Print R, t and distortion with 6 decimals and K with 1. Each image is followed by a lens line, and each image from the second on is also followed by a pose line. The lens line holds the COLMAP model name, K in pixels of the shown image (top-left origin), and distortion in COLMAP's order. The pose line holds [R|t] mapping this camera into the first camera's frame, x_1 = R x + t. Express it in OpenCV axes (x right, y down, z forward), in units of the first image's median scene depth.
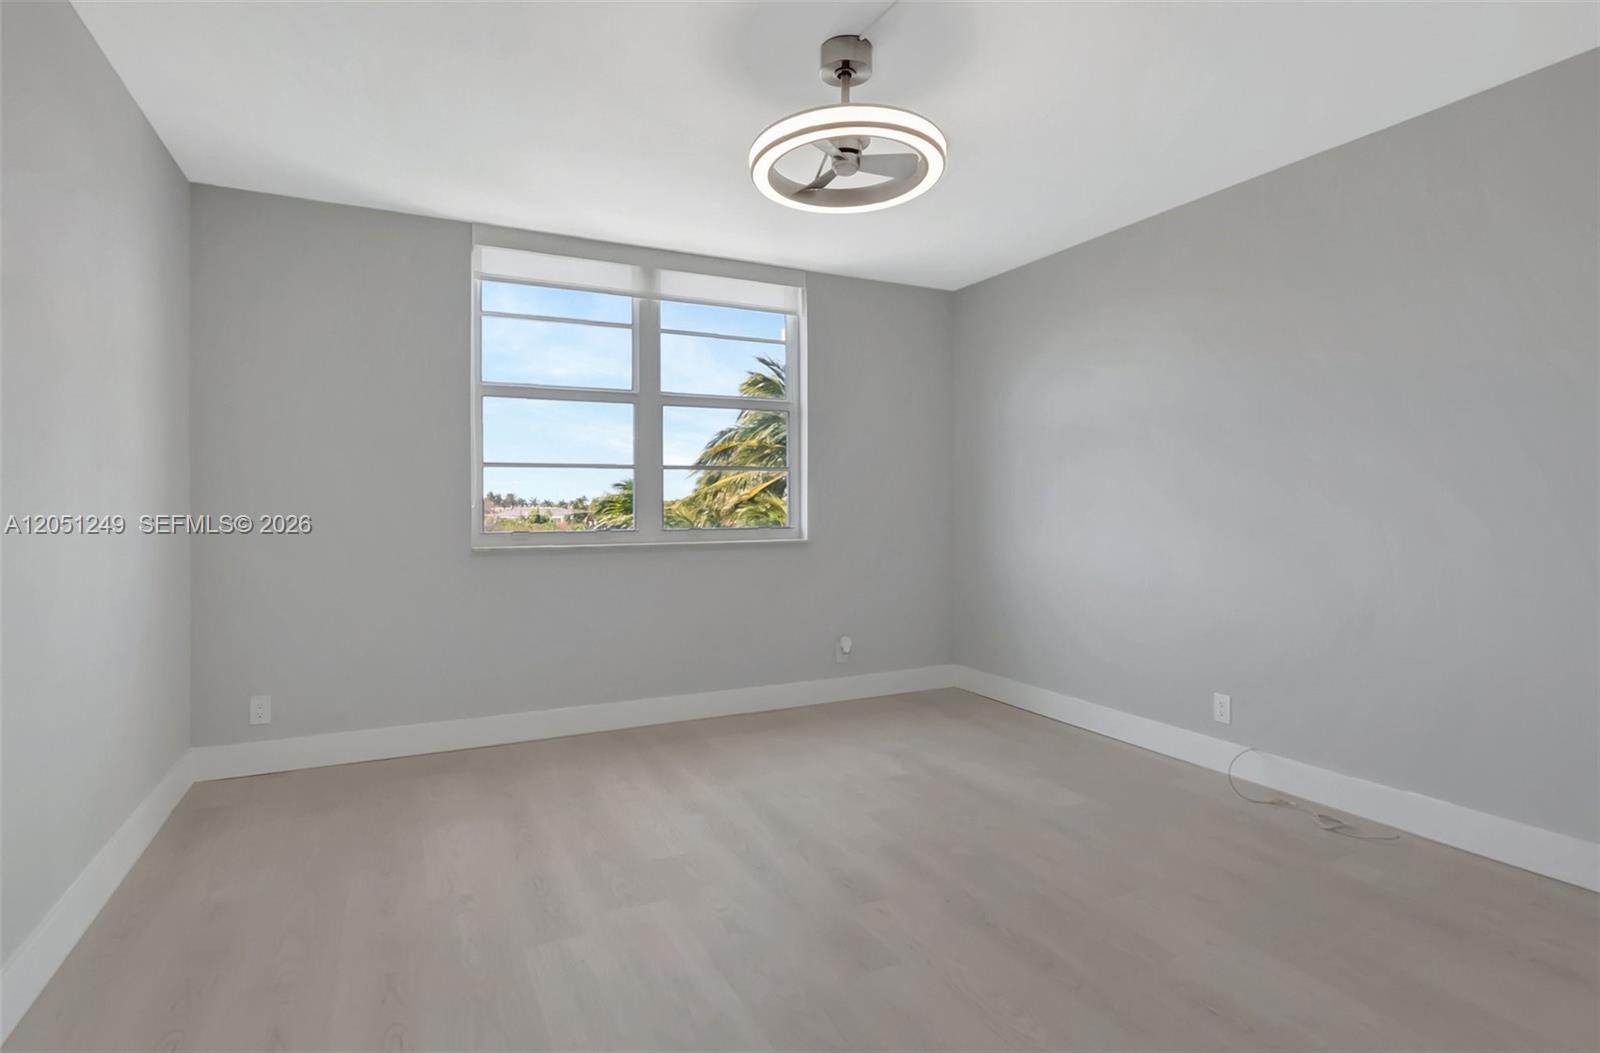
lens RADIAL K [[801.7, 0, 800.3], [0, 801.7, 502.3], [0, 0, 1]] dist [0.000157, 0.000042]
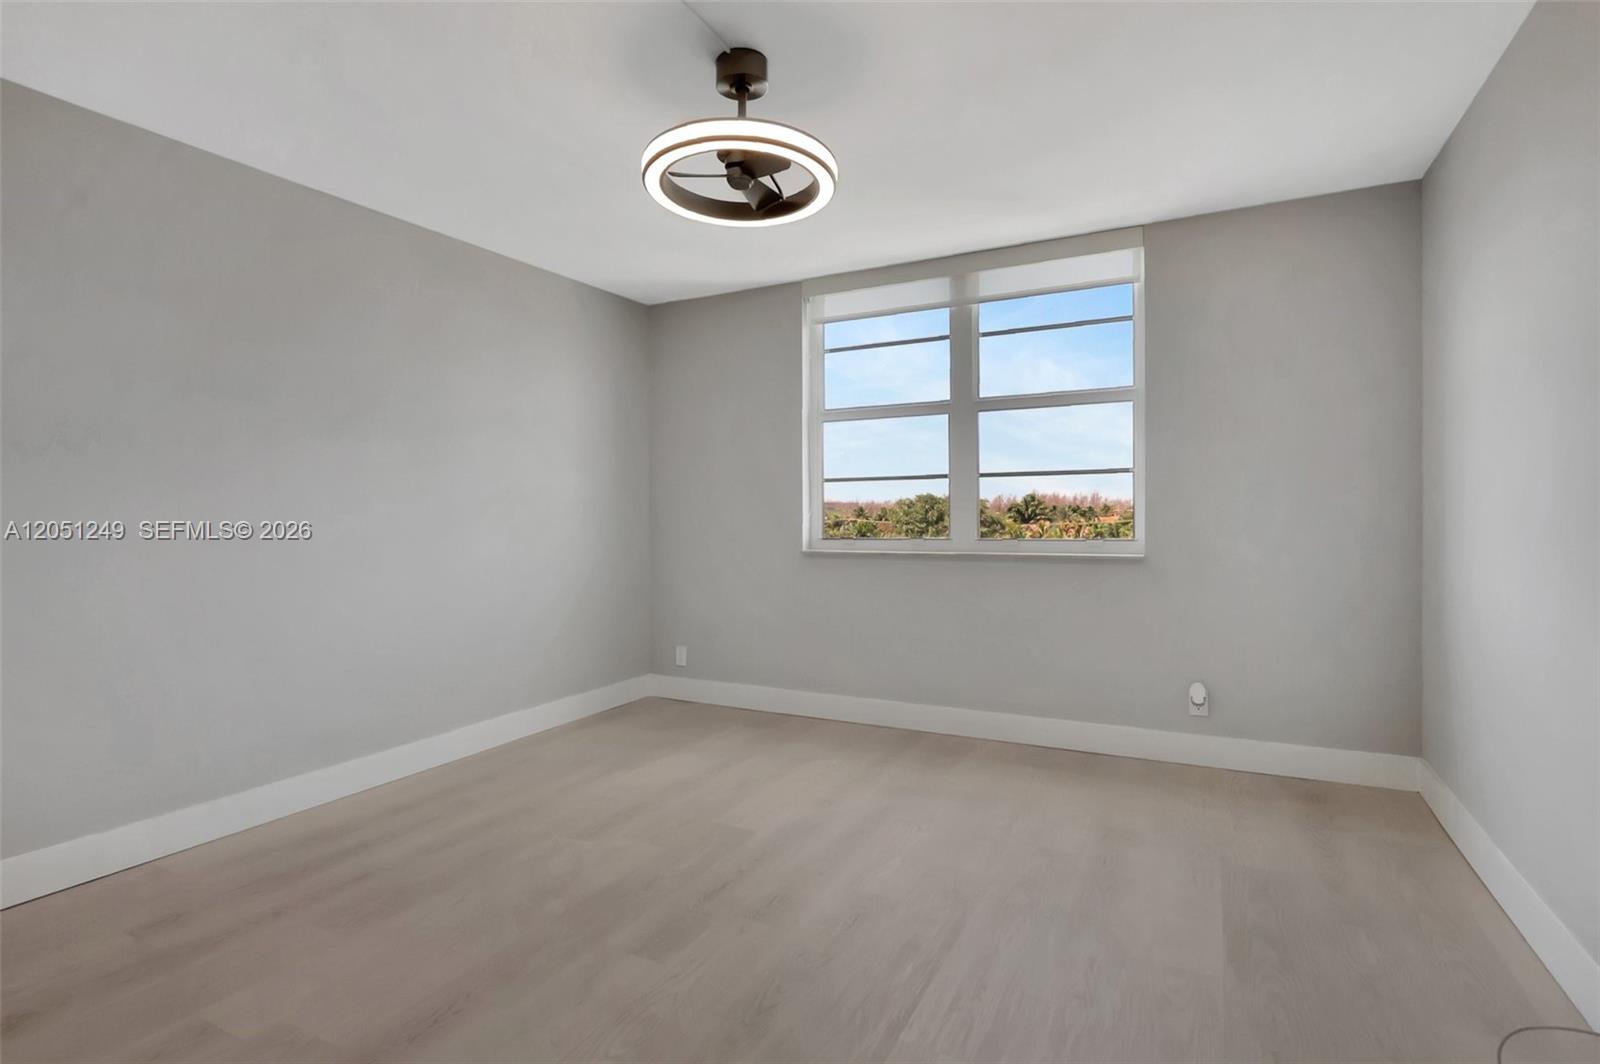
lens RADIAL K [[804.7, 0, 803.1], [0, 804.7, 509.6], [0, 0, 1]] dist [-0.004165, 0.000119]
pose [[0.584142, -0.008685, -0.811605, 0.512117], [0.005836, 0.999962, -0.006500, 0.003848], [0.811631, -0.000940, 0.584170, 0.265428]]
